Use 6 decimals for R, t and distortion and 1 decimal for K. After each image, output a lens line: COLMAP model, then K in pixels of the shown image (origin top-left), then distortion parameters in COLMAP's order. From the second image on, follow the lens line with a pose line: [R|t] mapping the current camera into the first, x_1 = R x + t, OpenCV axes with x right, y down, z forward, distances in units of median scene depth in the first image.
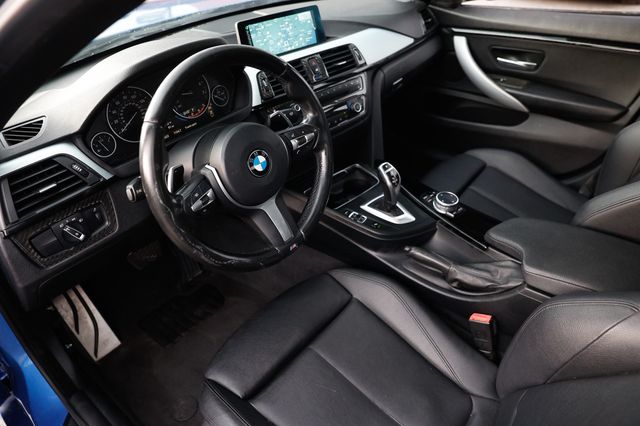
lens RADIAL K [[430.1, 0, 332.7], [0, 430.1, 210.9], [0, 0, 1]] dist [-0.126554, 0.085180]
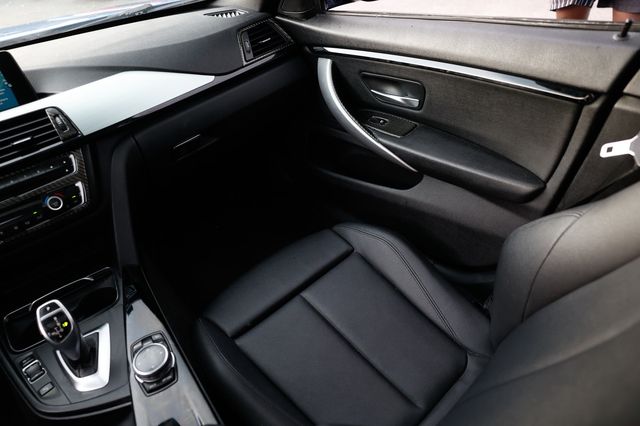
lens RADIAL K [[430.1, 0, 332.7], [0, 430.1, 210.9], [0, 0, 1]] dist [-0.126554, 0.085180]
pose [[0.982585, 0.021991, -0.184508, 0.482713], [-0.016714, 0.999407, 0.030108, -0.201725], [0.185061, -0.026500, 0.982370, 0.338142]]
